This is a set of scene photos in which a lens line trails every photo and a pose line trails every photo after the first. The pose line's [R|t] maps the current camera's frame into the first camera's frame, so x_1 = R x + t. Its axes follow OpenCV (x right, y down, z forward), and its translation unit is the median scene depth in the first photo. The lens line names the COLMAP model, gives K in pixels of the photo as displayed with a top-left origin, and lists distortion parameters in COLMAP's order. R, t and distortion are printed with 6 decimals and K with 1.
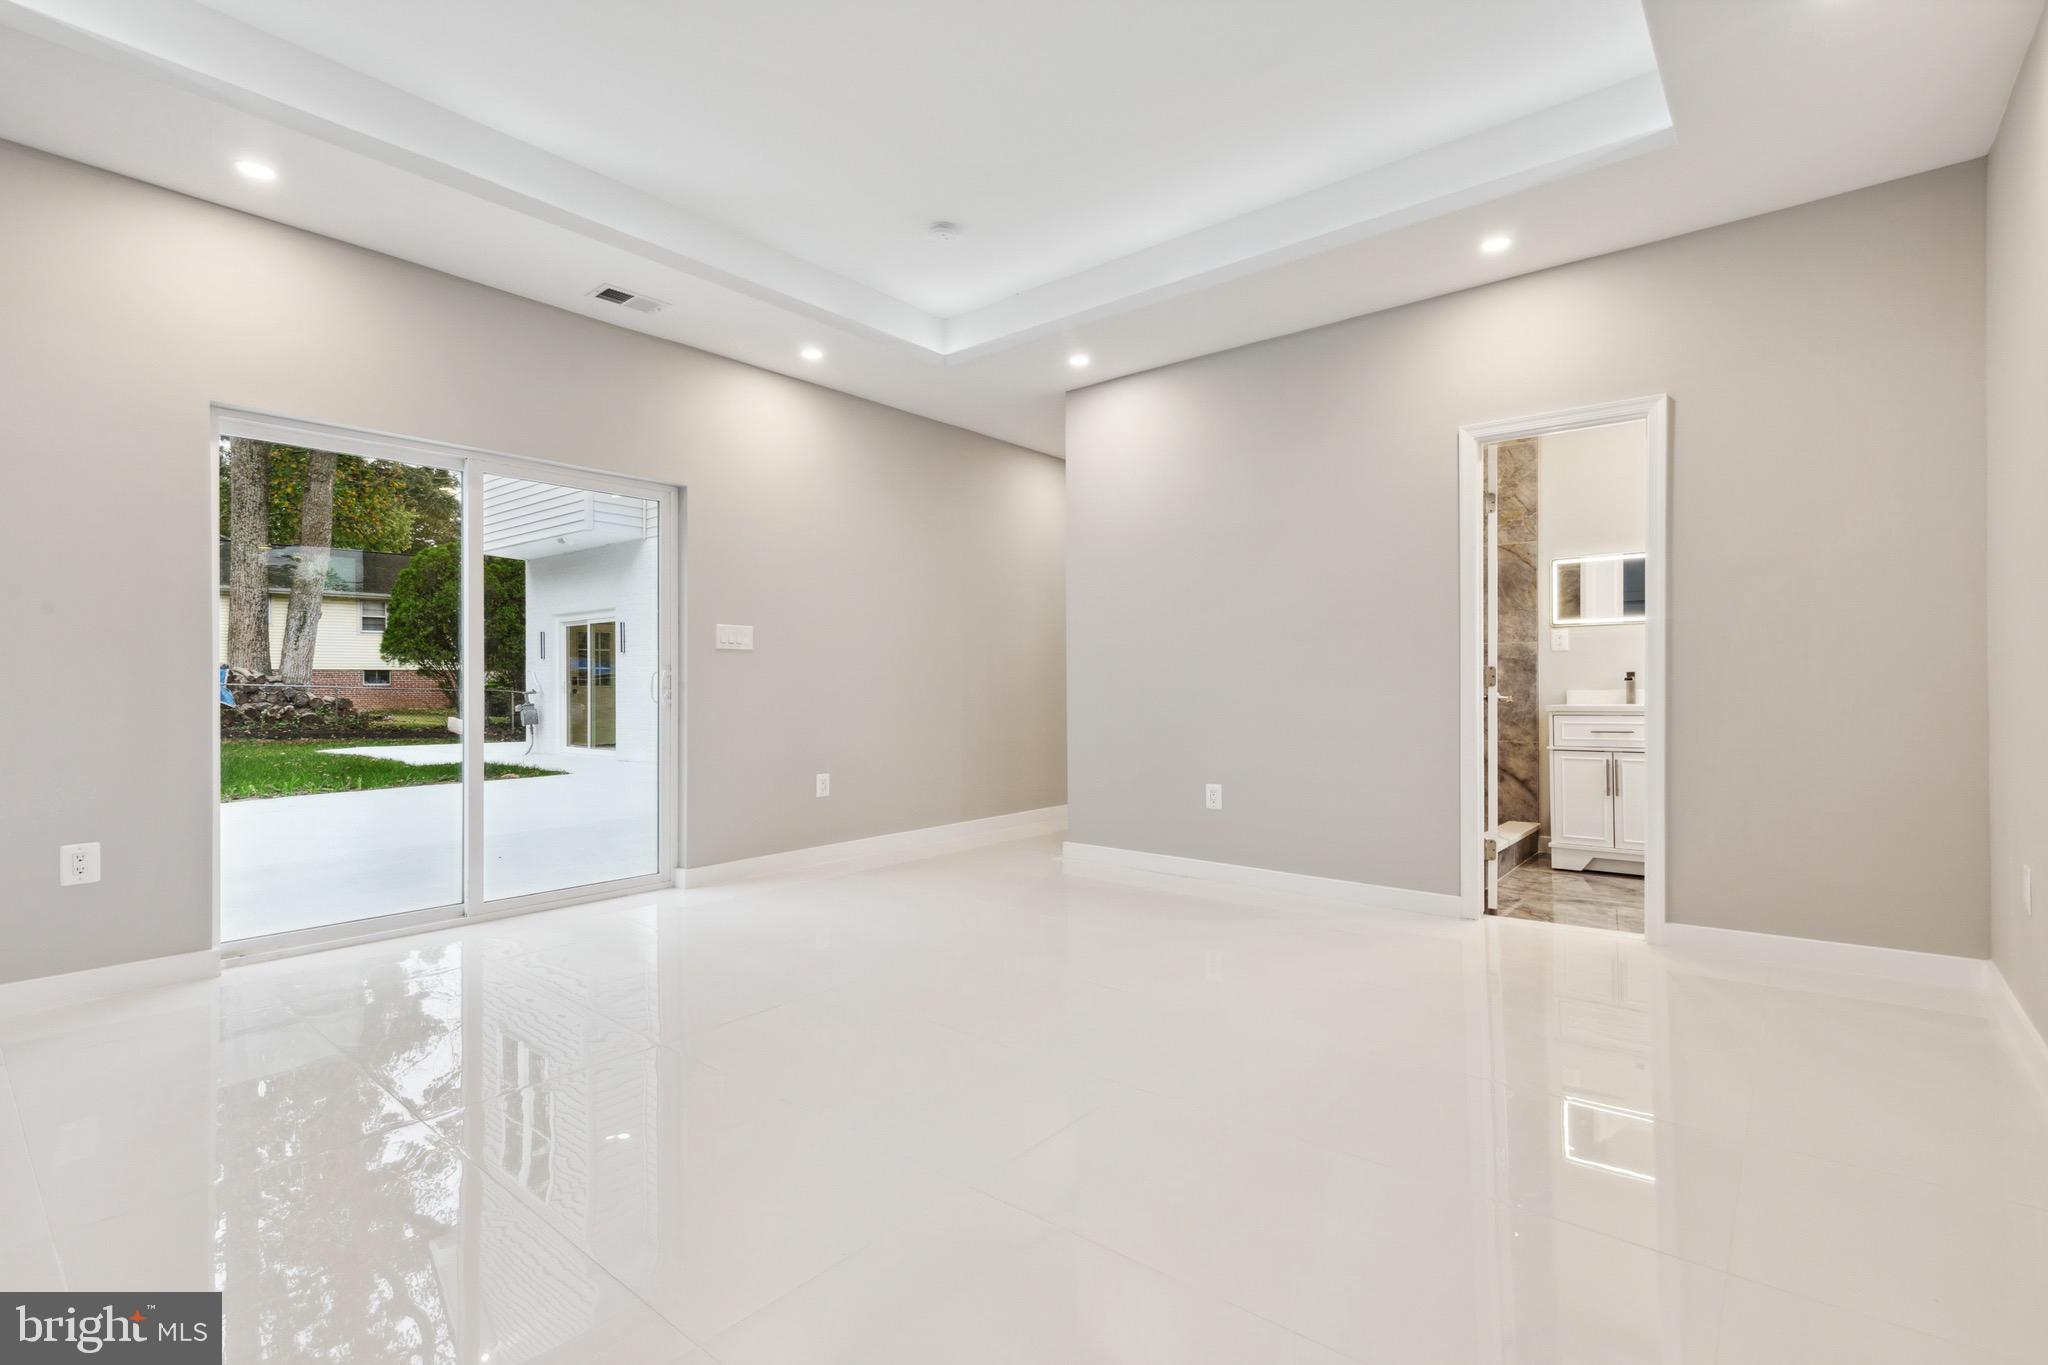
lens RADIAL K [[948.1, 0, 1030.8], [0, 948.1, 702.1], [0, 0, 1]] dist [0.005182, 0.000895]
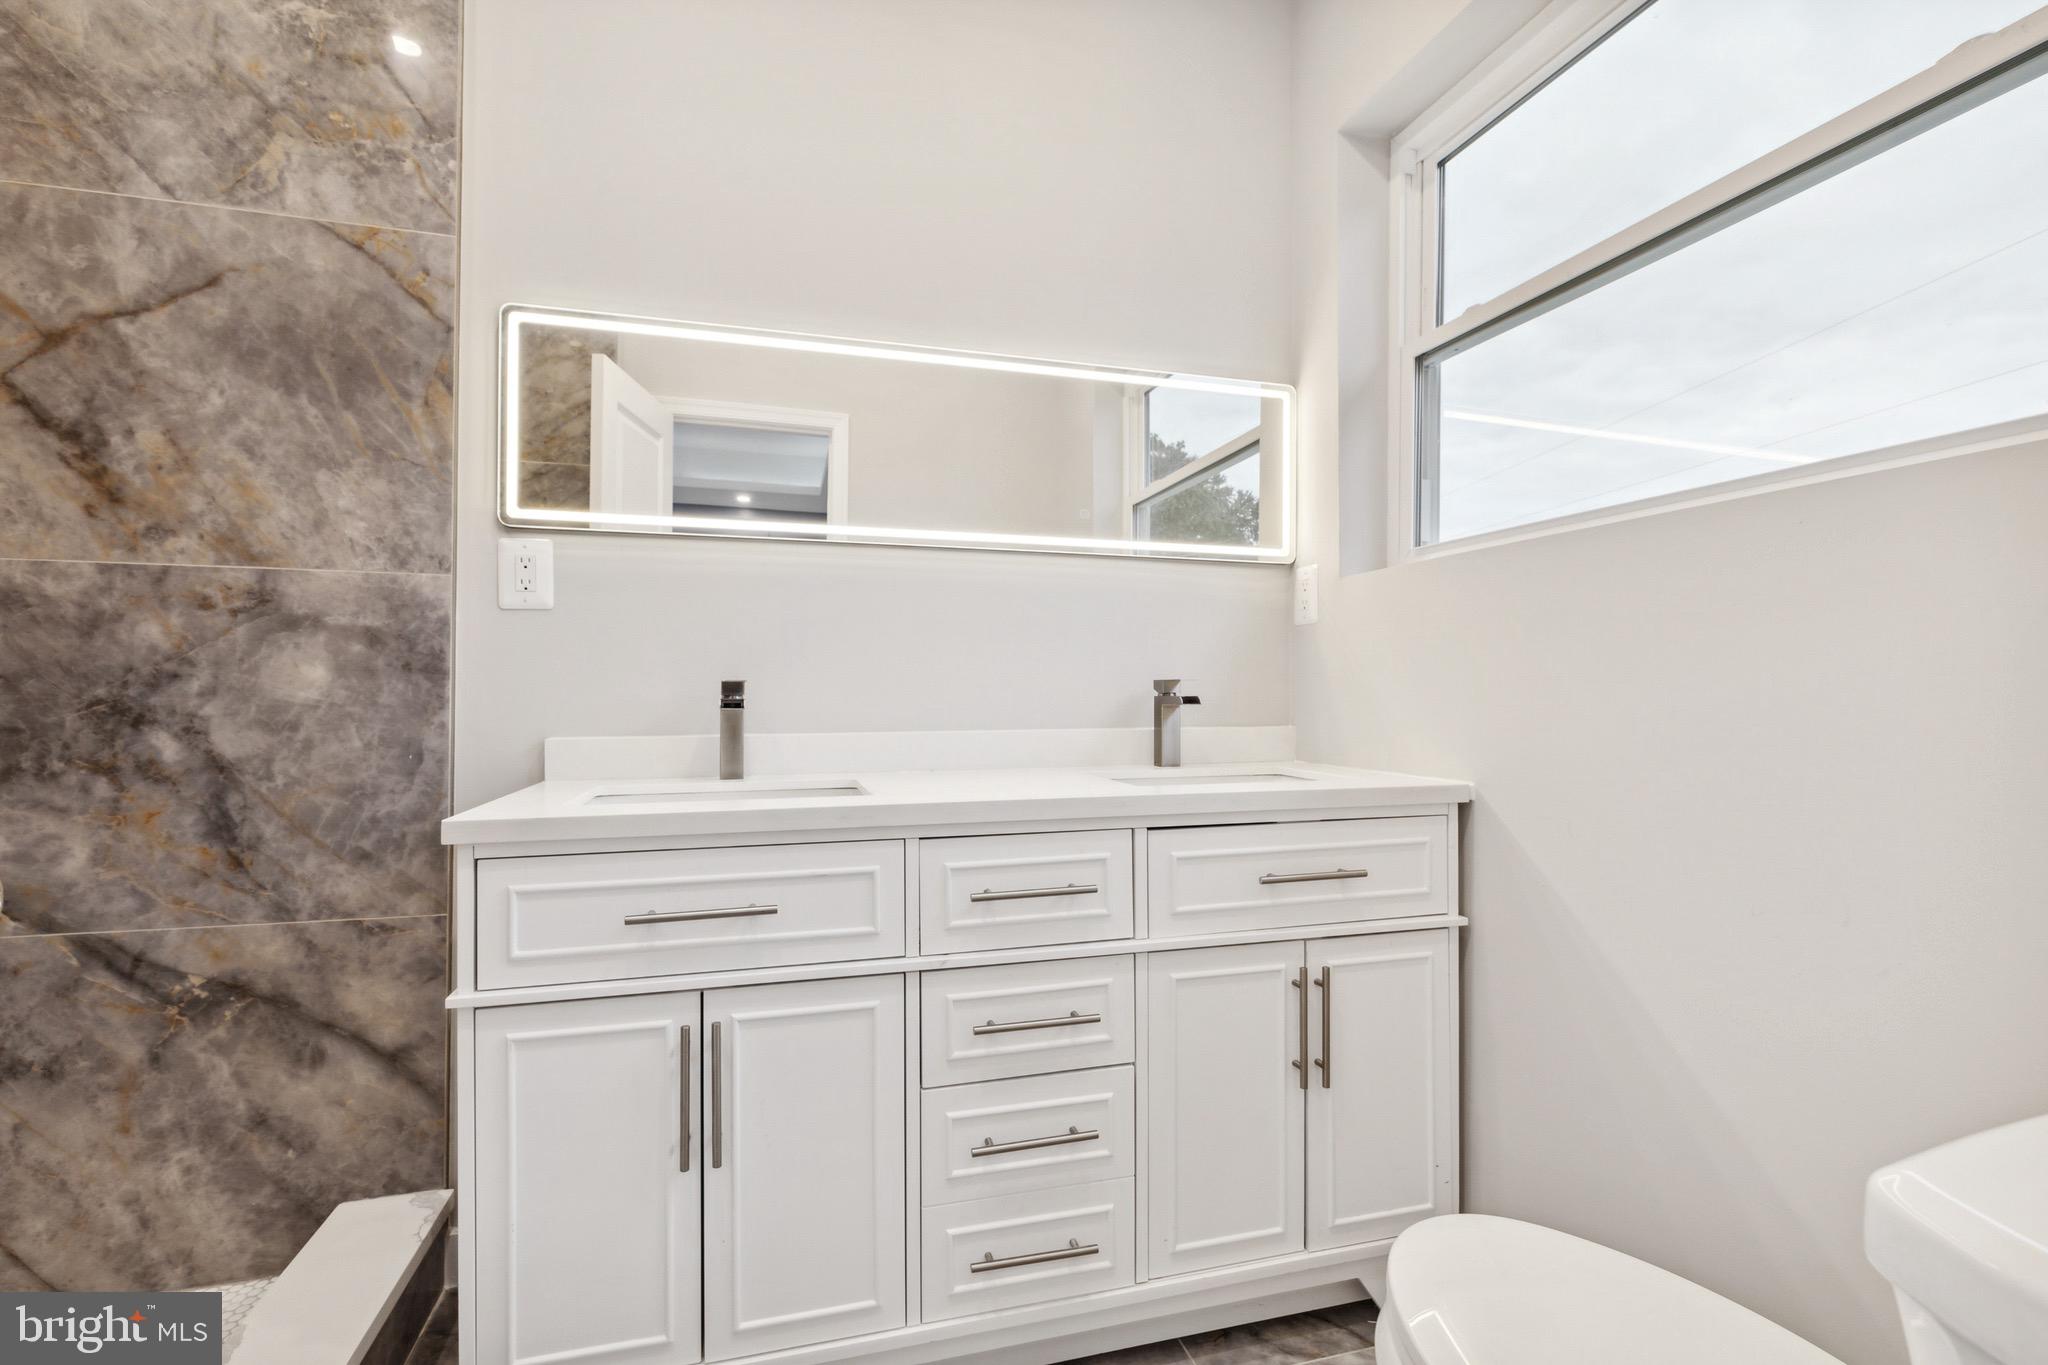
lens RADIAL K [[948.1, 0, 1030.8], [0, 948.1, 702.1], [0, 0, 1]] dist [0.005182, 0.000895]
pose [[0.575790, 0.017941, 0.817401, 0.395517], [-0.007381, 0.999833, -0.016746, -0.020417], [-0.817565, 0.003608, 0.575826, 0.681839]]
